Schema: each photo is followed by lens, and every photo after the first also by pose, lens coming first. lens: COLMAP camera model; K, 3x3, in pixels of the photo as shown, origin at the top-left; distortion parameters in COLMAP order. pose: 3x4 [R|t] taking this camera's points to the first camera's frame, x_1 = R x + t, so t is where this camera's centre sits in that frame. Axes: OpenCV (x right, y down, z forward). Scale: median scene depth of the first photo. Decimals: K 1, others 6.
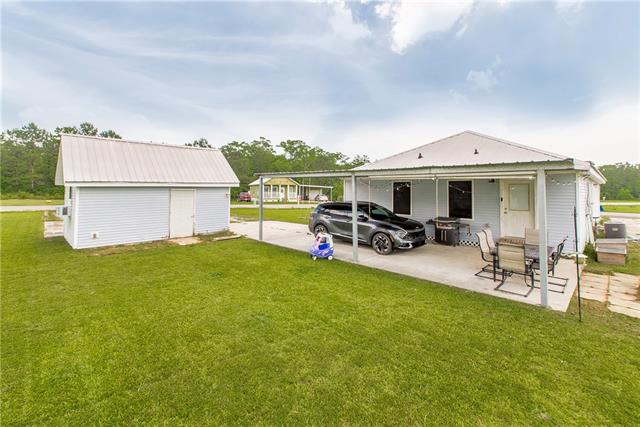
lens RADIAL K [[279.3, 0, 323.1], [0, 279.3, 190.7], [0, 0, 1]] dist [0.011967, -0.000155]
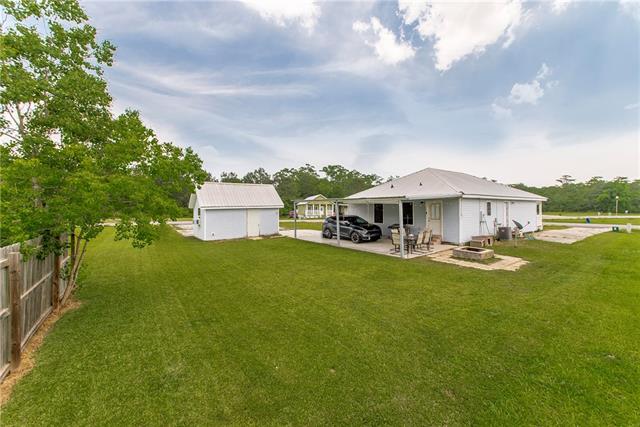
lens RADIAL K [[270.4, 0, 319.0], [0, 270.4, 206.4], [0, 0, 1]] dist [0.000707, -0.000051]
pose [[0.981428, -0.017319, -0.191046, 0.053447], [0.016083, 0.999839, -0.008016, -0.001474], [0.191154, 0.004795, 0.981548, -0.137067]]
